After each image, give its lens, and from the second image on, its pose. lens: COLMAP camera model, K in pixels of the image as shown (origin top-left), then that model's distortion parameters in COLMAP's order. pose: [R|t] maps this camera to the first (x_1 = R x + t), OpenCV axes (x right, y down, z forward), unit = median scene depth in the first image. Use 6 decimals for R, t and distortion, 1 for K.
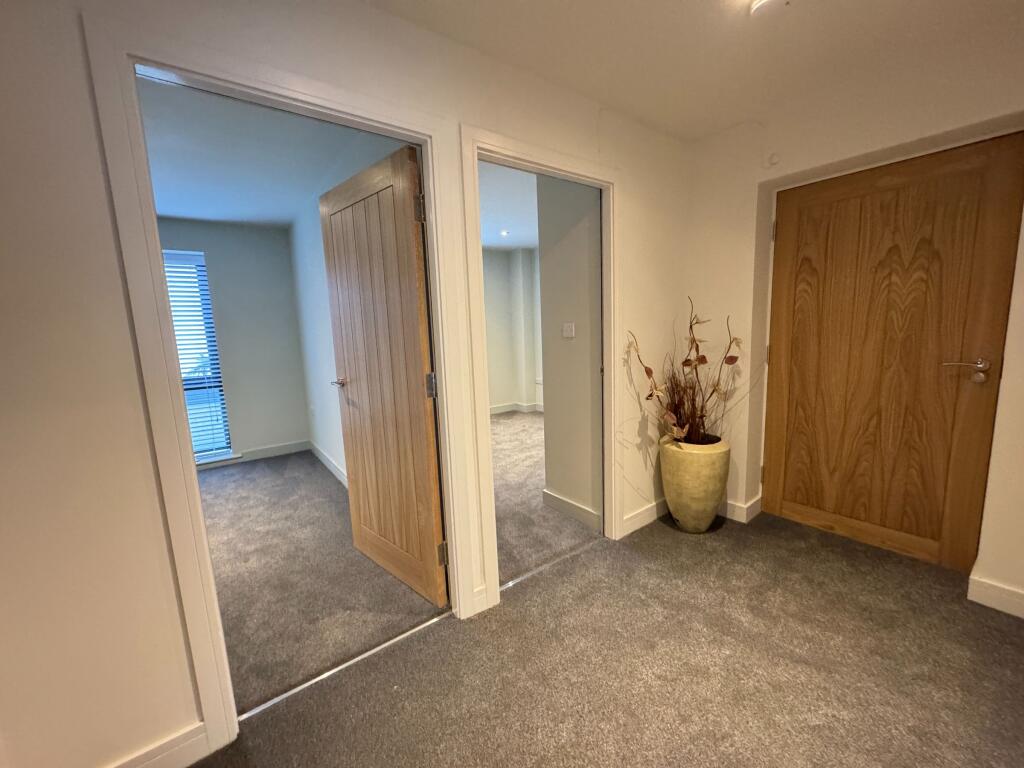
lens RADIAL K [[409.3, 0, 514.6], [0, 409.3, 381.6], [0, 0, 1]] dist [-0.000349, 0.000145]
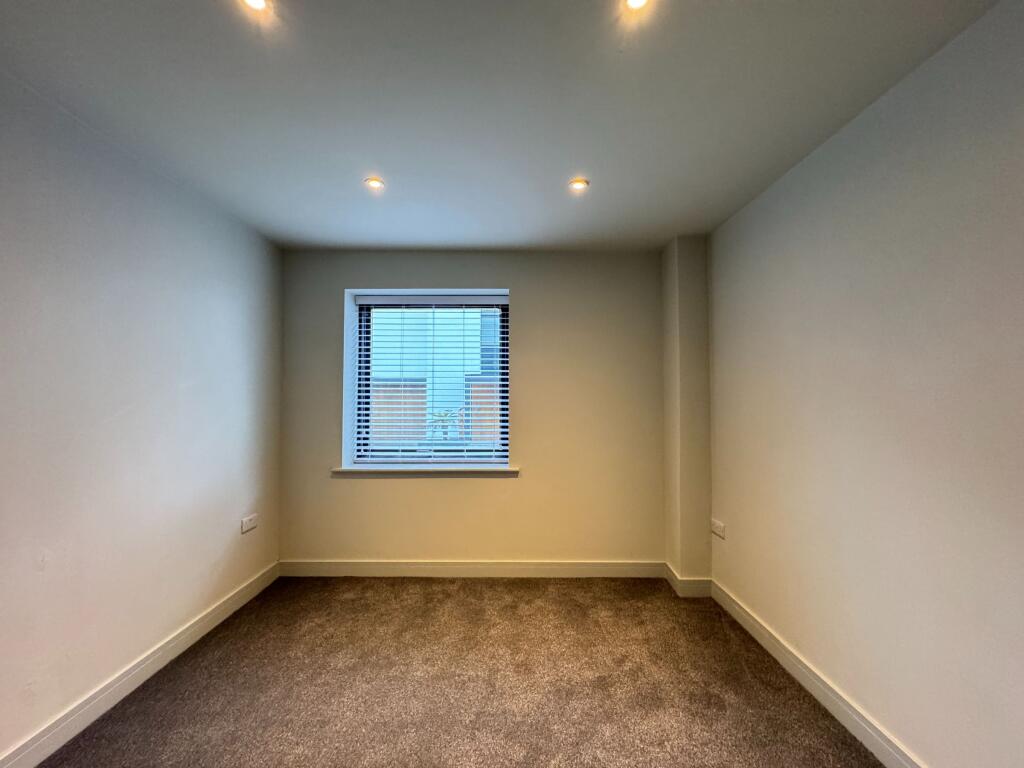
lens RADIAL K [[409.3, 0, 514.6], [0, 409.3, 381.6], [0, 0, 1]] dist [-0.000349, 0.000145]
pose [[0.797007, 0.017096, -0.603728, 0.175370], [-0.111896, 0.986474, -0.119784, -0.094195], [0.593514, 0.163024, 0.788140, 0.619392]]
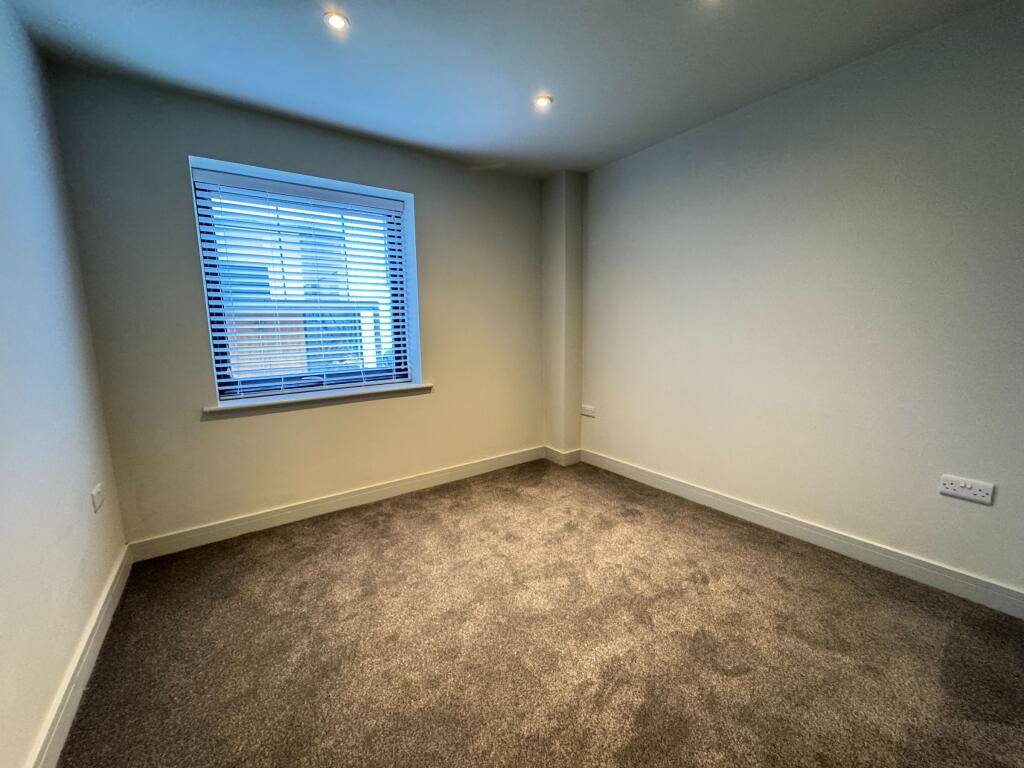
lens RADIAL K [[409.3, 0, 514.6], [0, 409.3, 381.6], [0, 0, 1]] dist [-0.000349, 0.000145]
pose [[0.999337, 0.024674, -0.026764, -0.034729], [-0.024534, 0.999684, 0.005561, -0.052525], [0.026892, -0.004900, 0.999626, 0.516736]]
